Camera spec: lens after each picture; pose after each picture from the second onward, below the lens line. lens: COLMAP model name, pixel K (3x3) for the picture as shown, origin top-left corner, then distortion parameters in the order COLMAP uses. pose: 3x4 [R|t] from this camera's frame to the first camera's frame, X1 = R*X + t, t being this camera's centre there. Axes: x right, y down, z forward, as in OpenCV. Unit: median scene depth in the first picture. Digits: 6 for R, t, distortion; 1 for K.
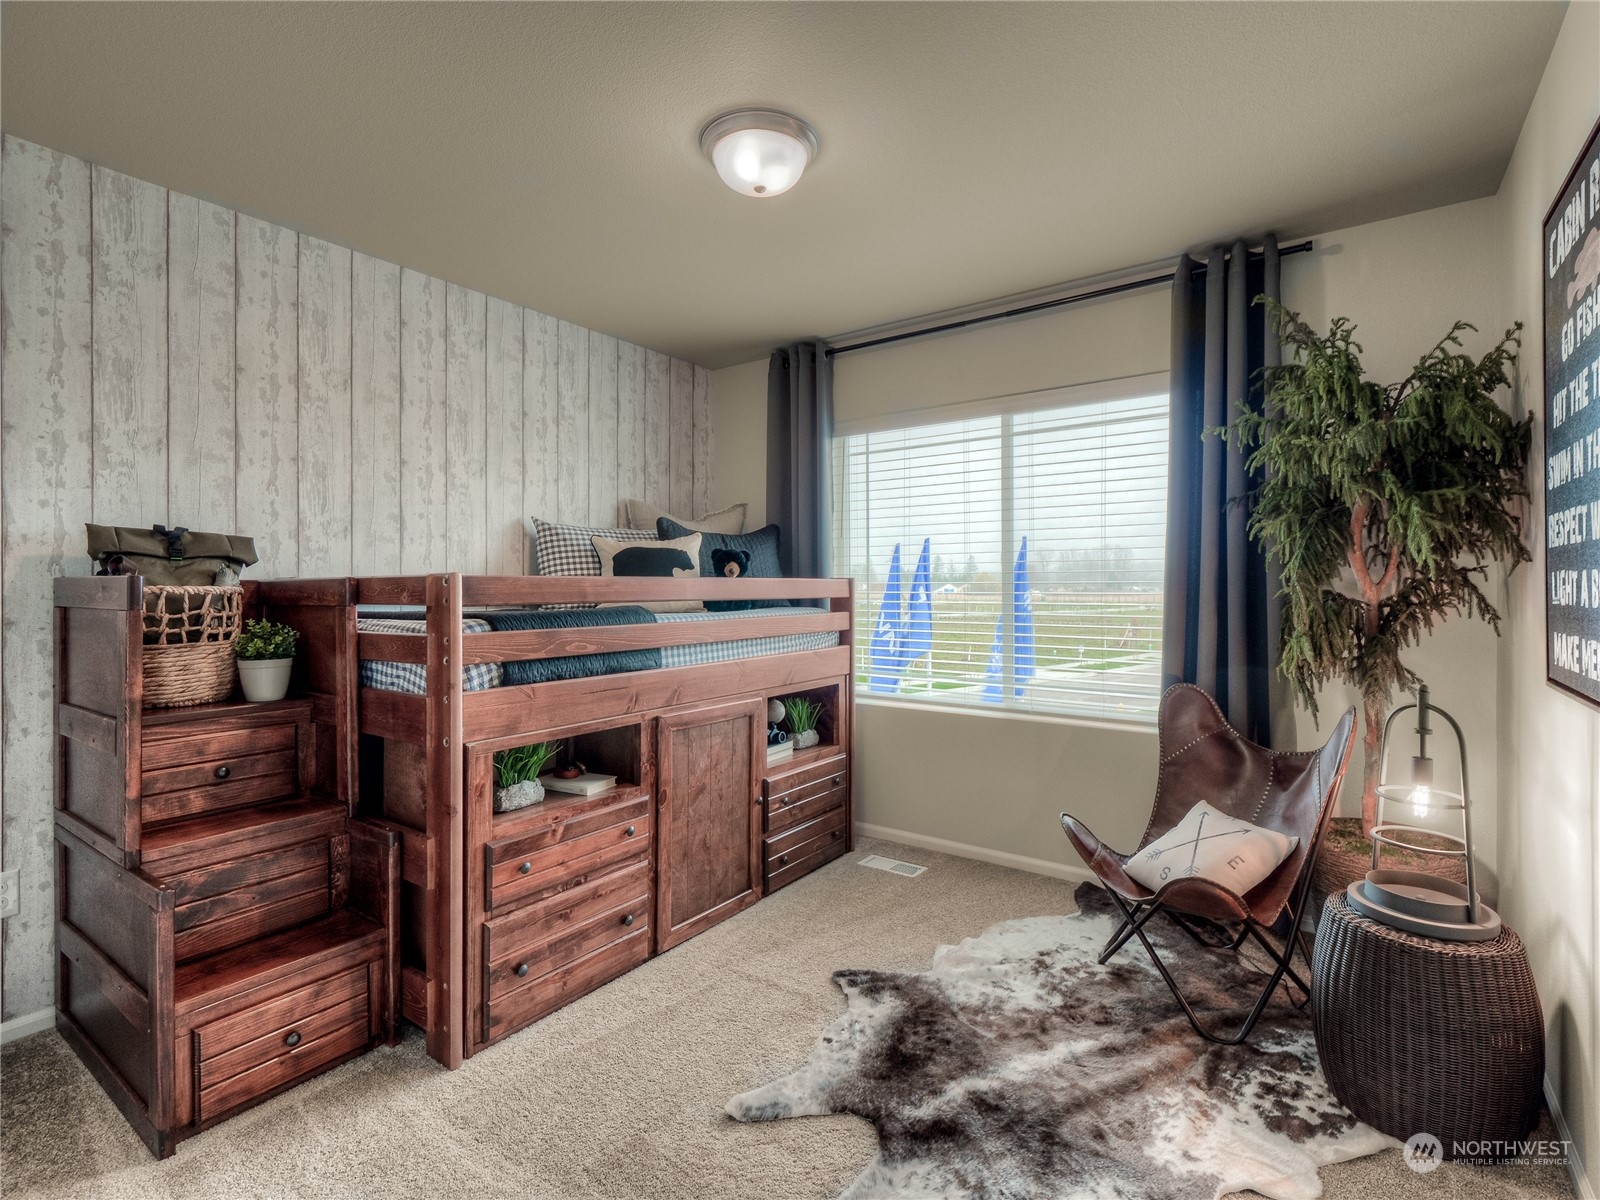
lens RADIAL K [[794.7, 0, 804.0], [0, 794.7, 595.1], [0, 0, 1]] dist [-0.007062, -0.002541]
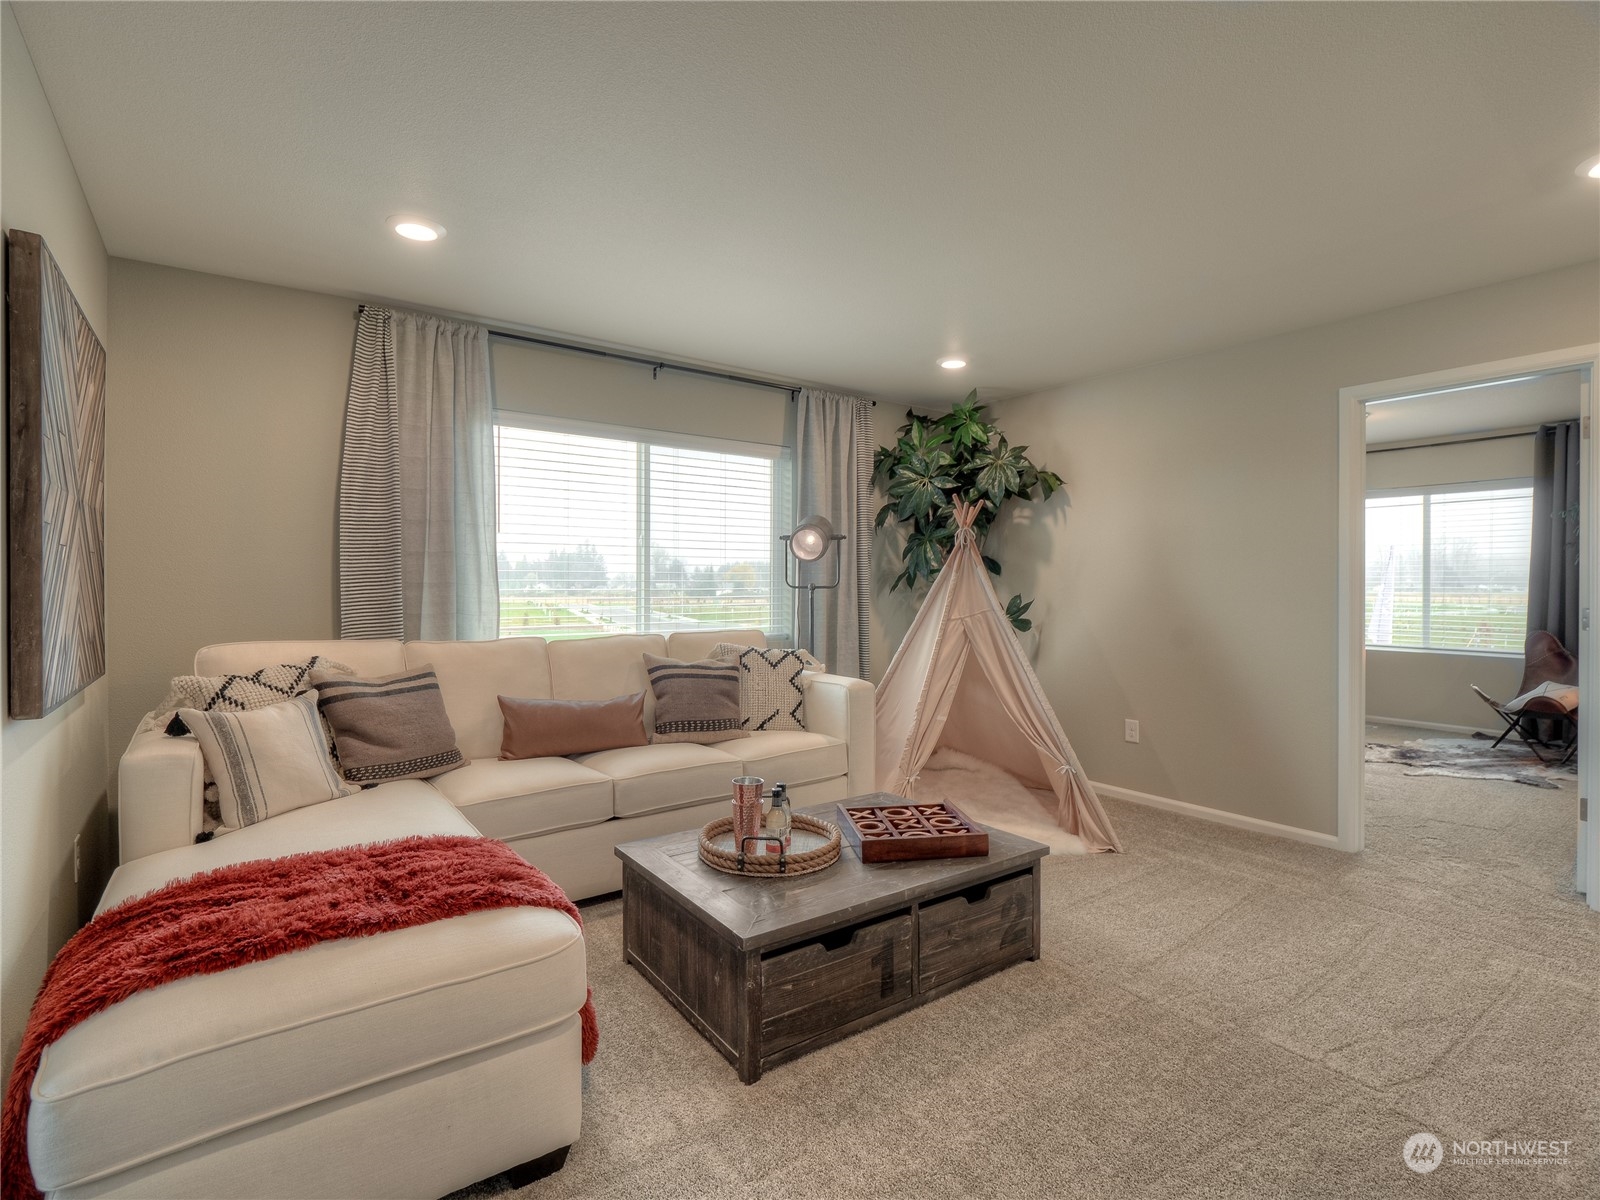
lens RADIAL K [[794.7, 0, 795.9], [0, 794.7, 591.4], [0, 0, 1]] dist [-0.007062, -0.002541]
pose [[0.949093, 0.007069, -0.314916, -0.658496], [-0.006899, 0.999975, 0.001655, 0.013749], [0.314919, 0.000602, 0.949118, -1.435462]]
